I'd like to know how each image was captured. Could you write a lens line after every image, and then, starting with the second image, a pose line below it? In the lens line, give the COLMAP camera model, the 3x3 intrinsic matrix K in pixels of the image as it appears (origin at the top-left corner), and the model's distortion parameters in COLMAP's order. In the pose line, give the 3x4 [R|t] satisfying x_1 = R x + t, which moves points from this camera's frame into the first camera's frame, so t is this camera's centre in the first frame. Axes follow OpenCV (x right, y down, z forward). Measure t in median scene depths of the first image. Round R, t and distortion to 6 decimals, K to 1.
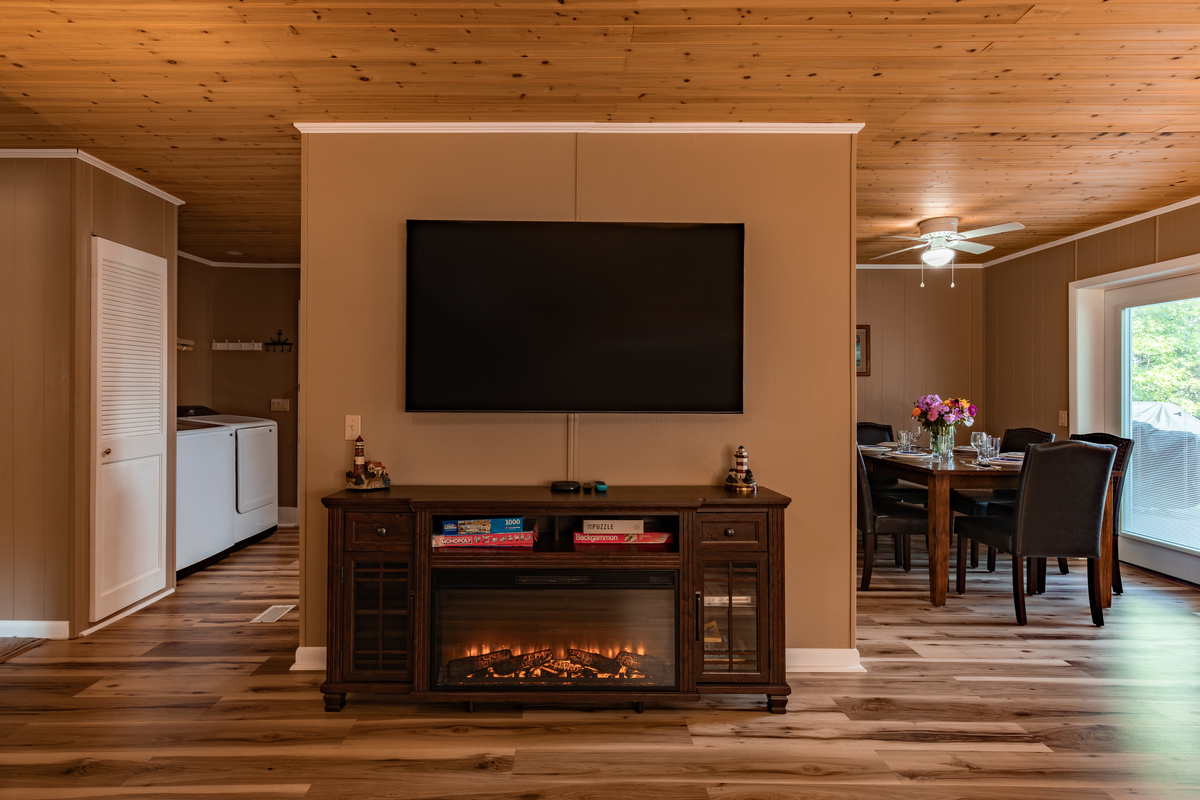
lens RADIAL K [[559.0, 0, 588.6], [0, 559.0, 391.4], [0, 0, 1]] dist [0.004724, 0.000455]
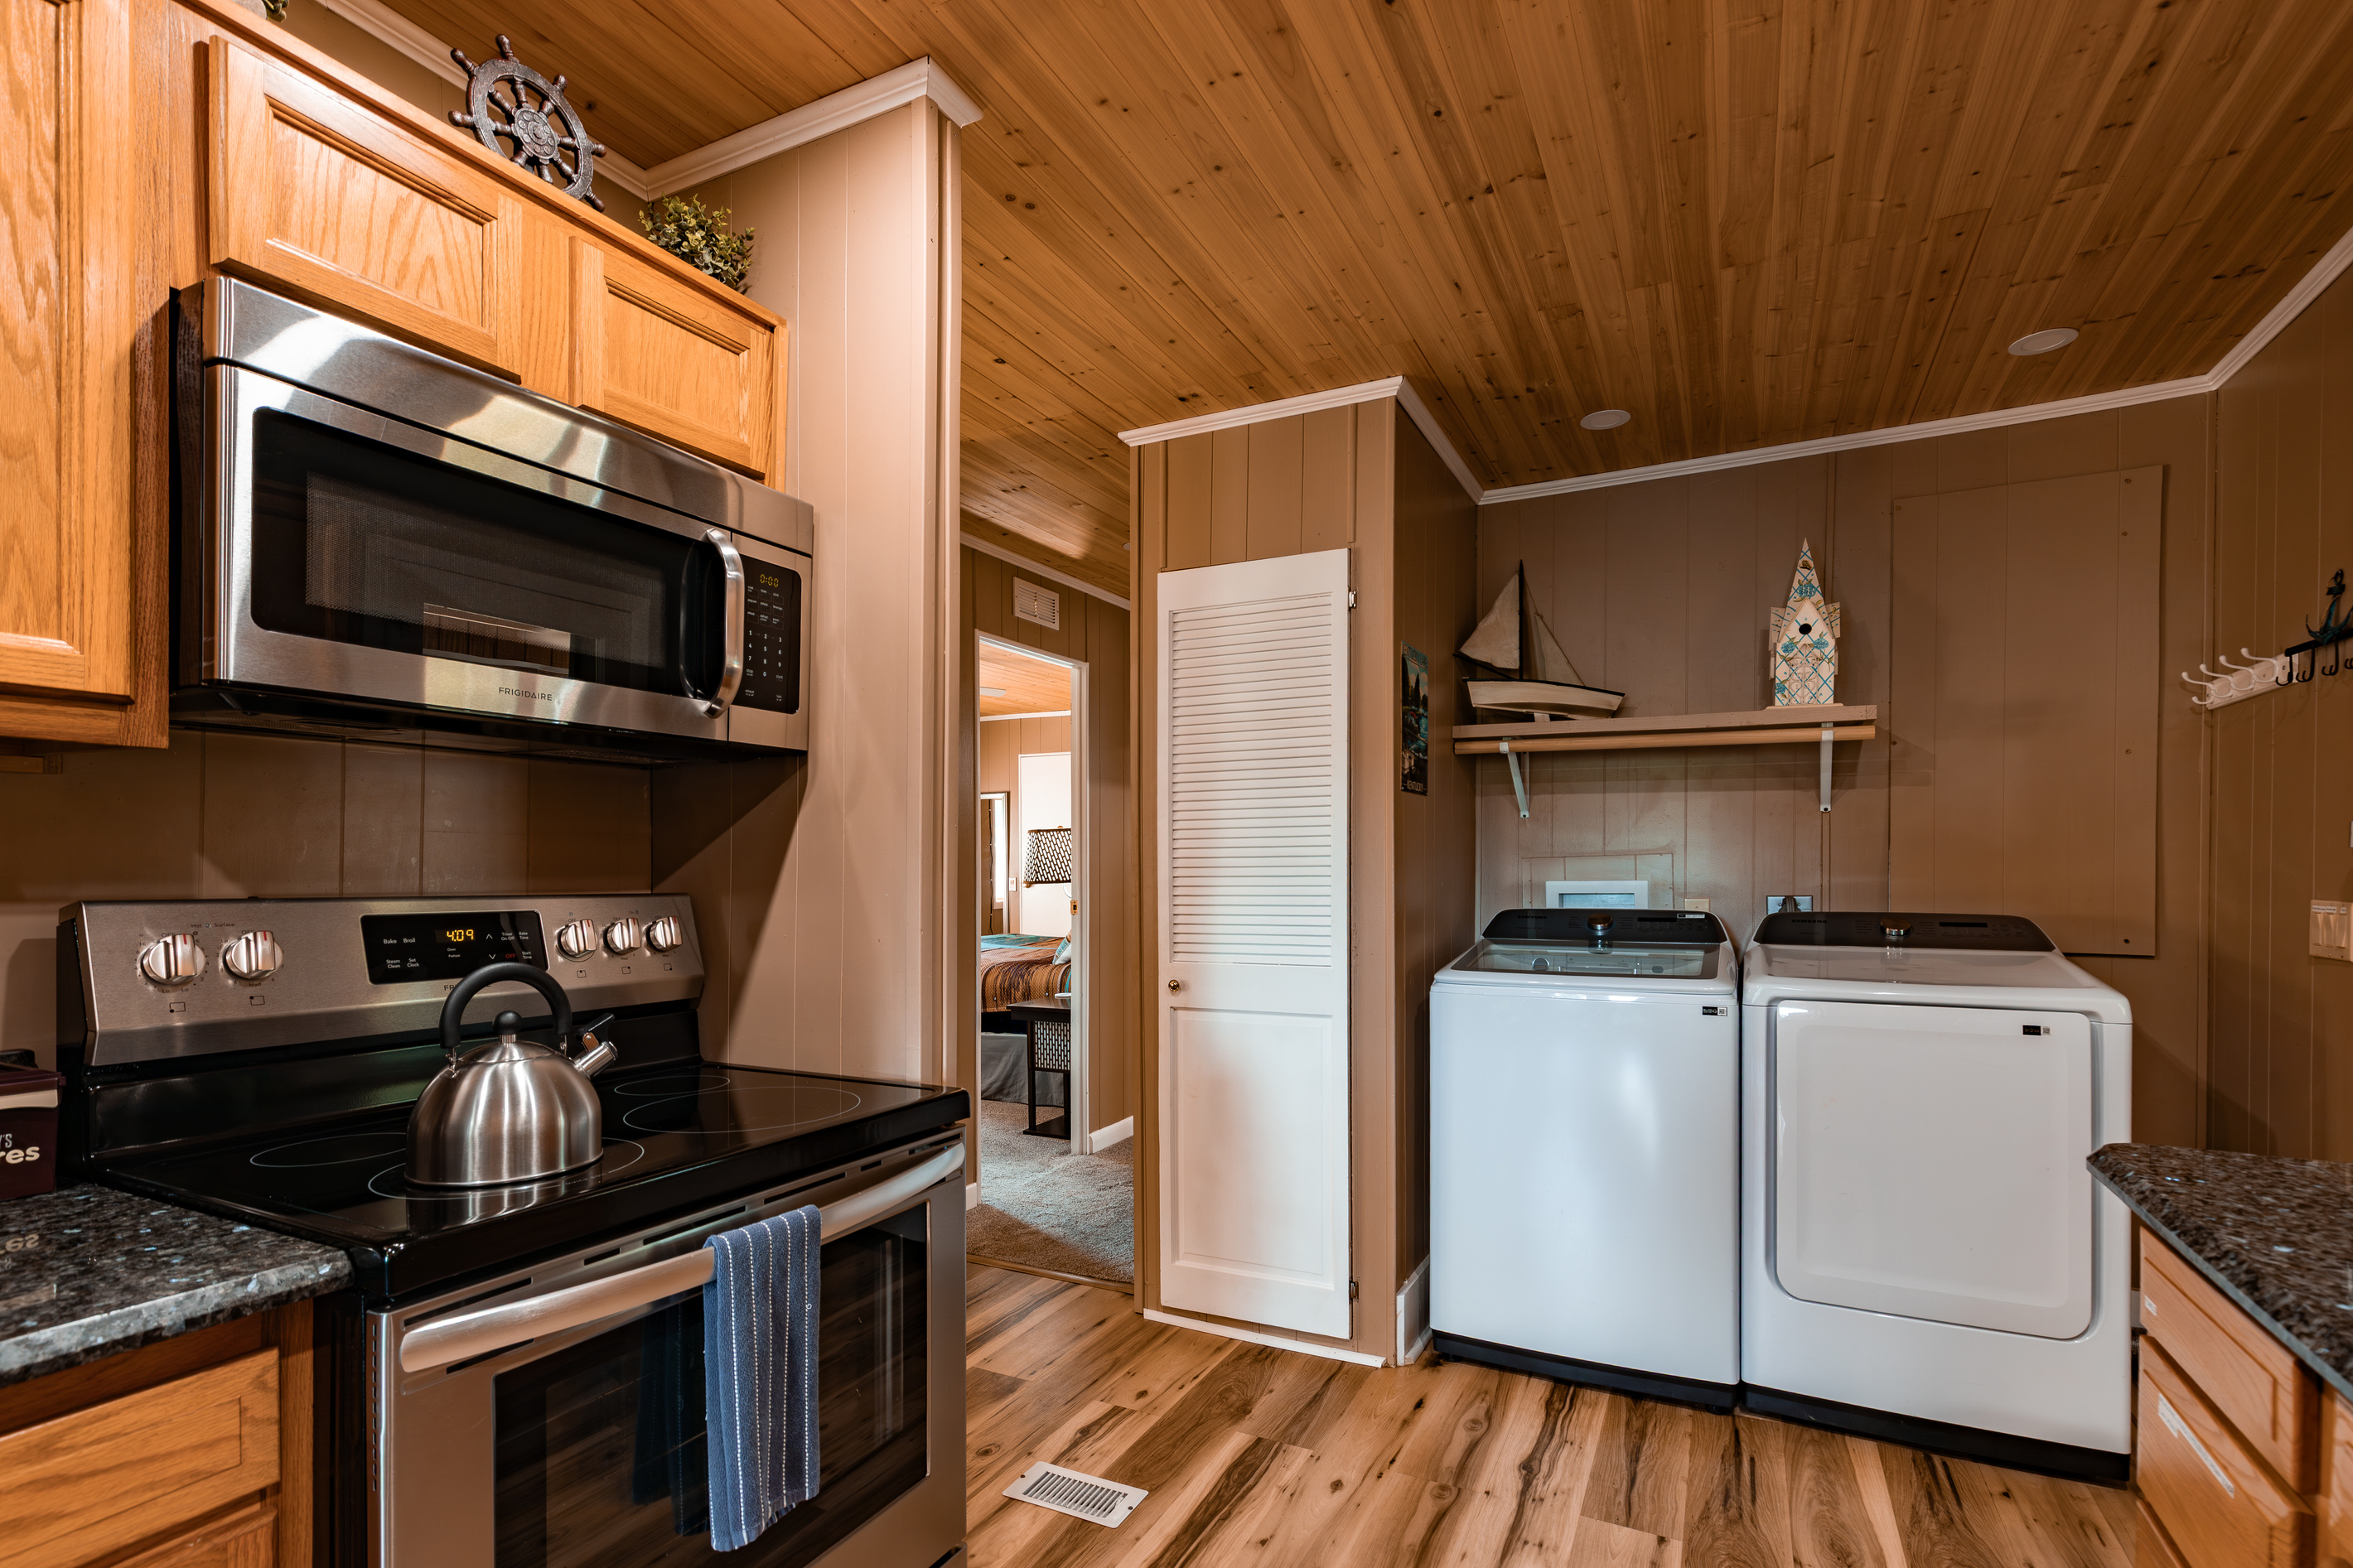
lens RADIAL K [[1096.0, 0, 1177.2], [0, 1096.0, 866.9], [0, 0, 1]] dist [0.004724, 0.000455]
pose [[-0.454857, -0.002588, -0.890561, 0.026917], [0.000096, 0.999996, -0.002955, 0.002541], [0.890565, -0.001430, -0.454854, 1.323939]]
